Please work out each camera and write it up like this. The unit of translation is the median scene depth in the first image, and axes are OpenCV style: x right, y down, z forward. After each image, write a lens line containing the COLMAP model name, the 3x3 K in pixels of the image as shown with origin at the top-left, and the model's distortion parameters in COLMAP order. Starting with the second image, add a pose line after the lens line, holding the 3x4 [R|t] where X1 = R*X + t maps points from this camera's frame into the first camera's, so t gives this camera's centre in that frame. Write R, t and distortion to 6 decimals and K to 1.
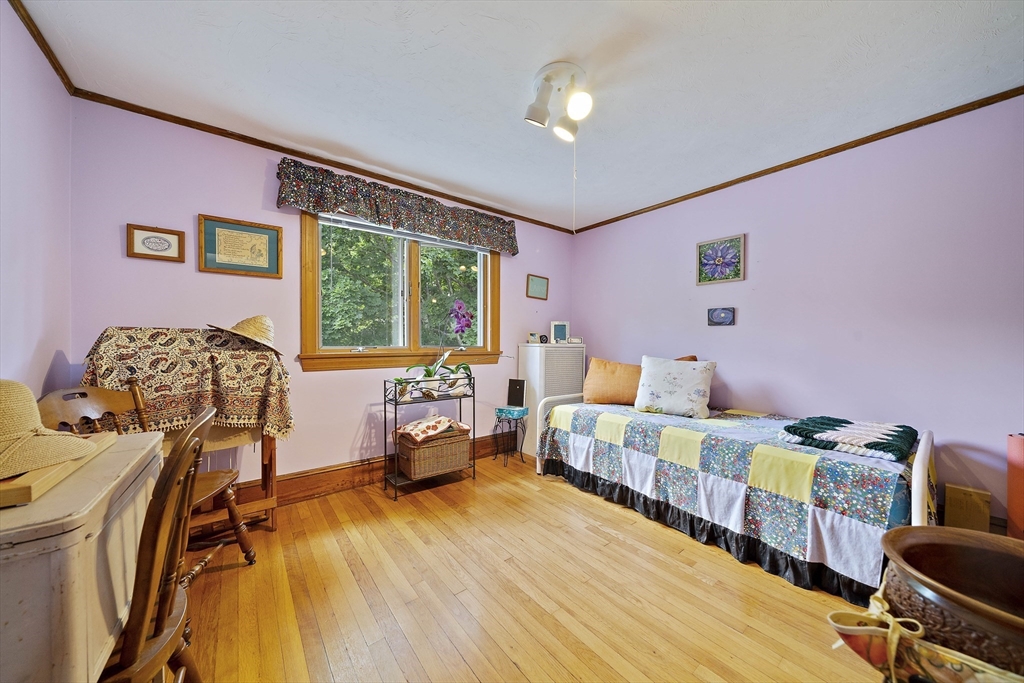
lens RADIAL K [[351.8, 0, 513.9], [0, 351.8, 345.0], [0, 0, 1]] dist [-0.005039, -0.000167]
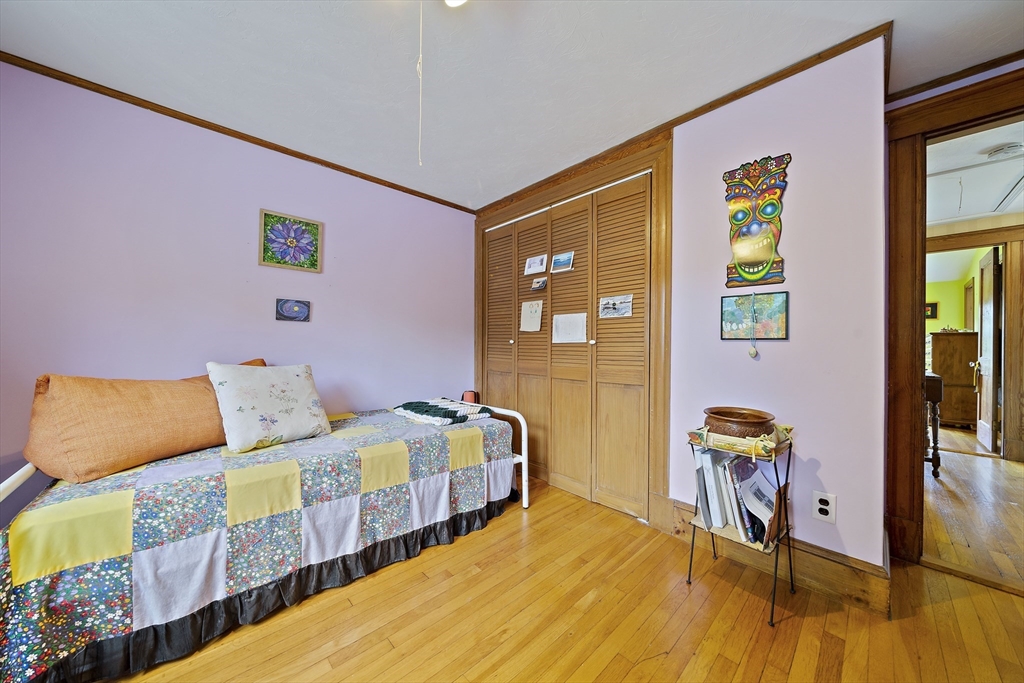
lens RADIAL K [[351.8, 0, 513.3], [0, 351.8, 343.6], [0, 0, 1]] dist [-0.005039, -0.000167]
pose [[-0.090259, -0.001286, 0.995918, -0.344138], [-0.000599, 0.999999, 0.001237, -0.004388], [-0.995918, -0.000485, -0.090260, 0.677448]]
